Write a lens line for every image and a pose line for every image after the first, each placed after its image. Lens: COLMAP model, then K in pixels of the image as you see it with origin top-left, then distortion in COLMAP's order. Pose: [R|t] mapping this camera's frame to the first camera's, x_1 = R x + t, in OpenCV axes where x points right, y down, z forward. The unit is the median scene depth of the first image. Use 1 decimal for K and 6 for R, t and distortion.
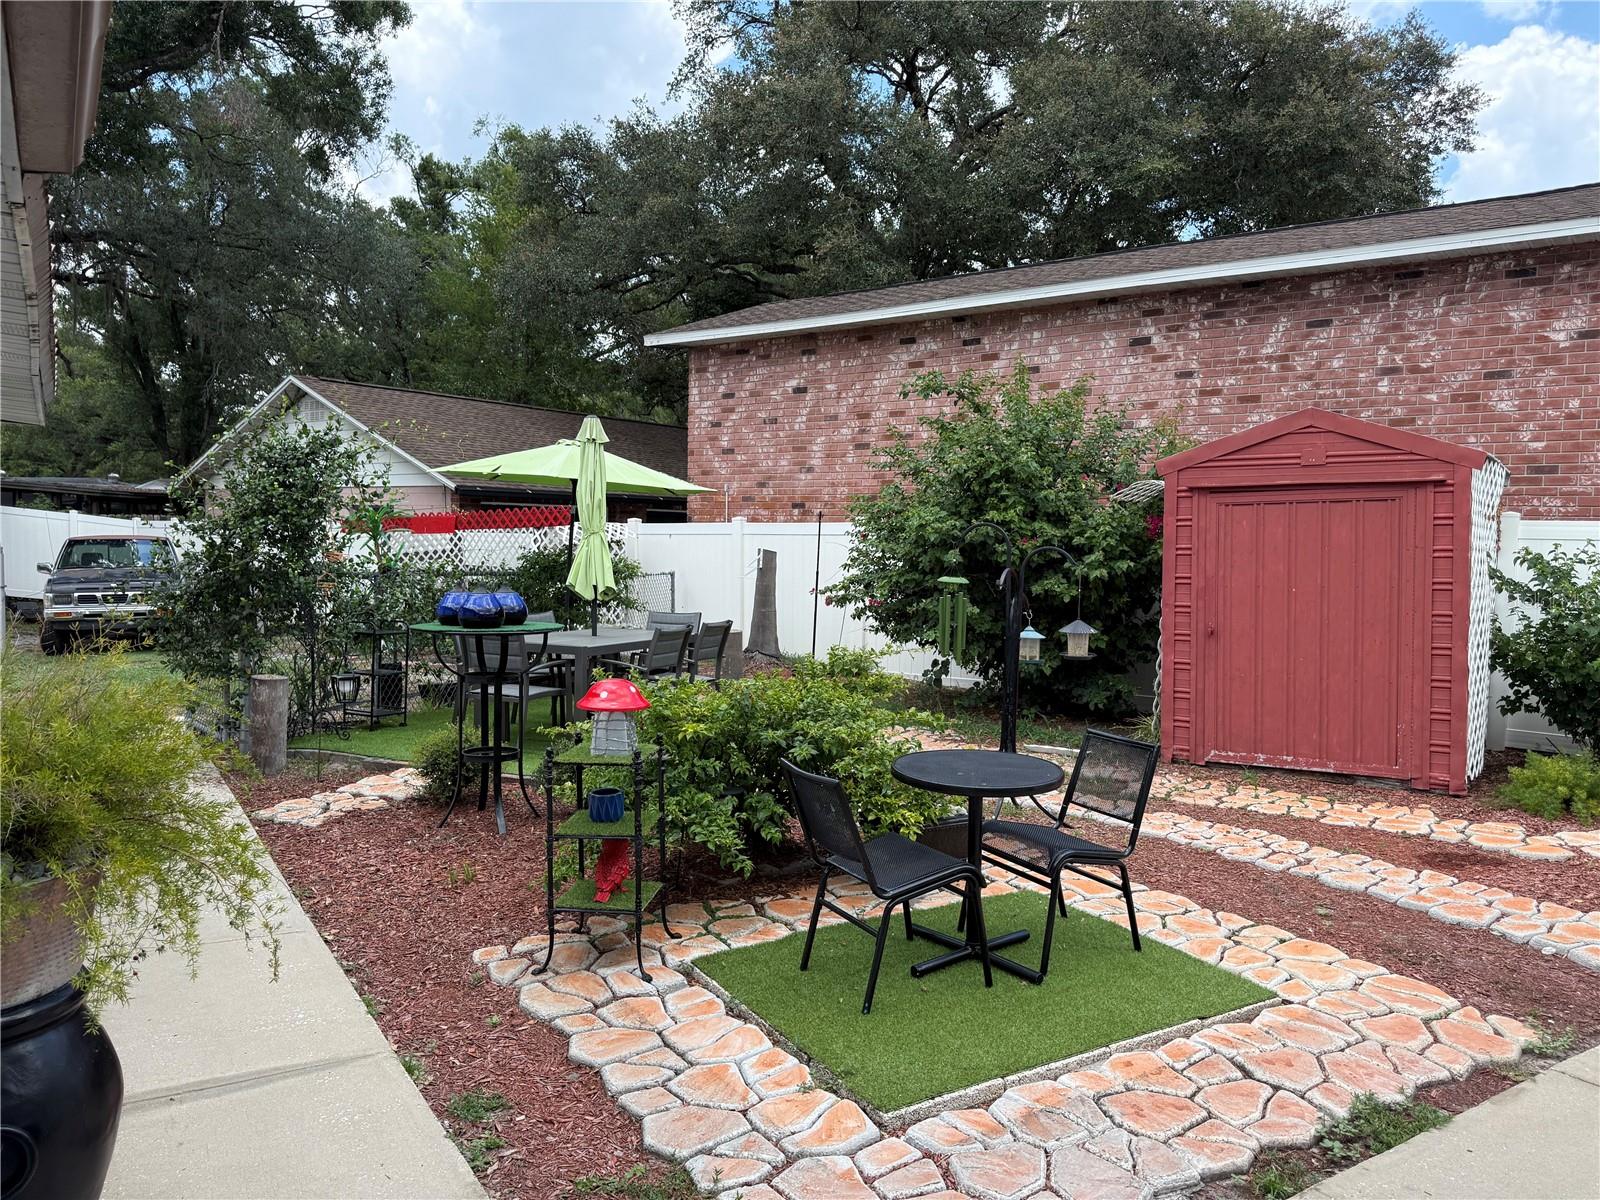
lens RADIAL K [[1122.9, 0, 791.8], [0, 1122.9, 600.4], [0, 0, 1]] dist [-0.003176, -0.005307]
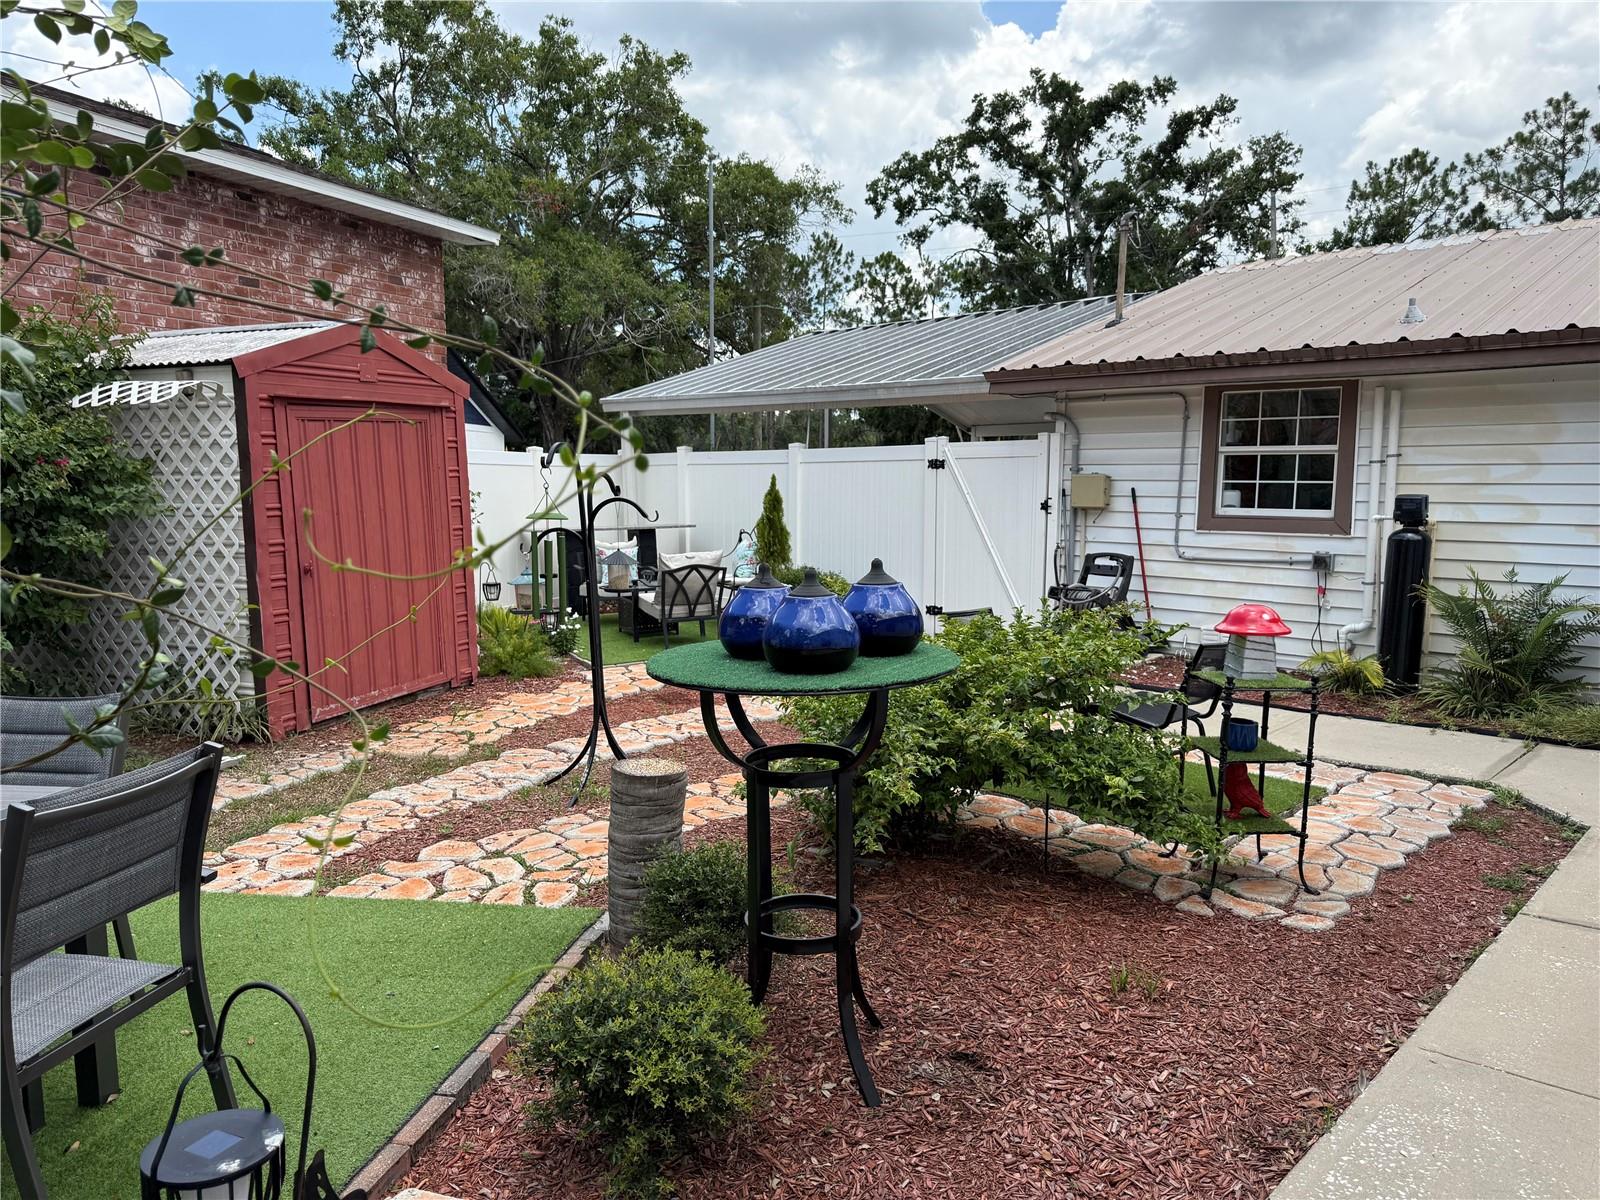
lens RADIAL K [[1147.8, 0, 800.0], [0, 1147.8, 600.0], [0, 0, 1]] dist [0.001720, -0.002050]
pose [[-0.241077, -0.120259, 0.963026, -0.439974], [0.051521, 0.989308, 0.136438, -0.039667], [-0.969137, 0.082509, -0.232304, 0.676881]]
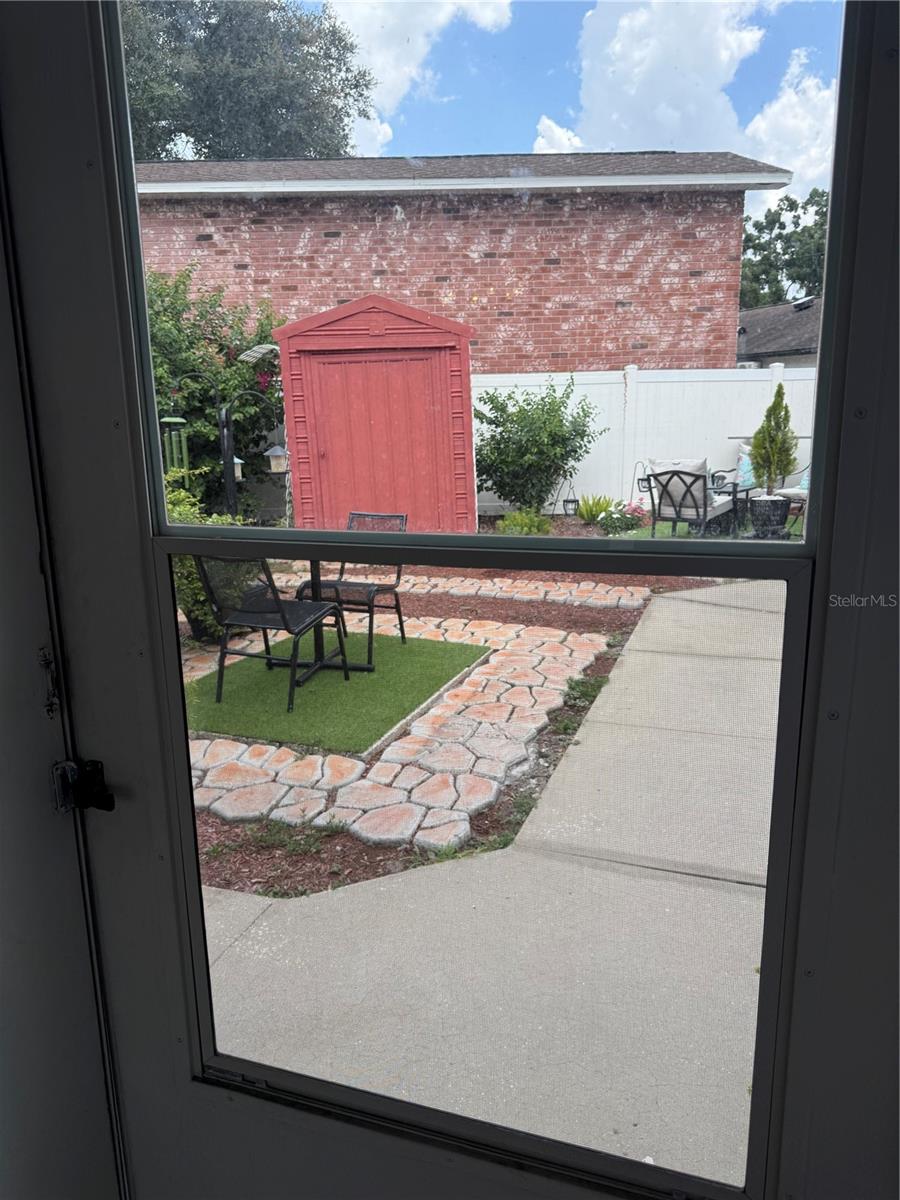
lens RADIAL K [[855.0, 0, 450.0], [0, 855.0, 600.0], [0, 0, 1]] dist [0.034612, -0.084624]
pose [[0.786736, -0.165876, 0.594585, -0.143313], [0.065793, 0.980265, 0.186418, 0.014172], [-0.613773, -0.107543, 0.782124, 0.014120]]
